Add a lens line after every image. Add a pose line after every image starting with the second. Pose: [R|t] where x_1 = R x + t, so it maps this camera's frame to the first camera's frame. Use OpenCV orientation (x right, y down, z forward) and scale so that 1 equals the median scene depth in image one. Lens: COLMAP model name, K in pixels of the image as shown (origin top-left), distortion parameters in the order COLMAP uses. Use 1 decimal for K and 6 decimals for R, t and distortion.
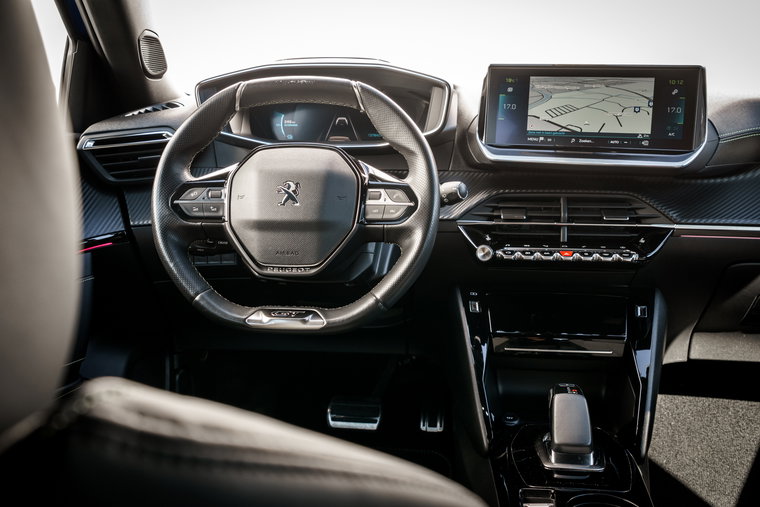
lens RADIAL K [[899.7, 0, 377.6], [0, 899.7, 250.0], [0, 0, 1]] dist [0.048343, 0.000000]
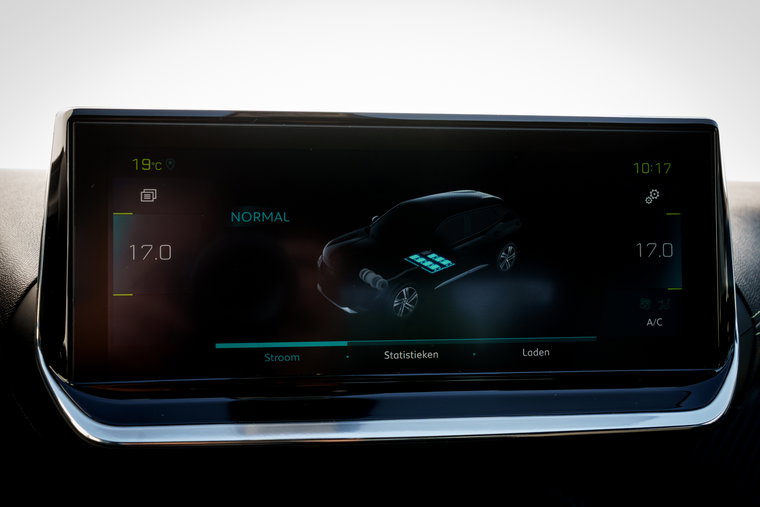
lens RADIAL K [[1012.4, 0, 386.6], [0, 1012.4, 253.7], [0, 0, 1]] dist [0.095738, 0.000000]
pose [[0.910669, -0.039134, 0.411278, 0.083431], [0.086811, 0.991404, -0.097887, -0.125274], [-0.403912, 0.124846, 0.906239, 0.700907]]
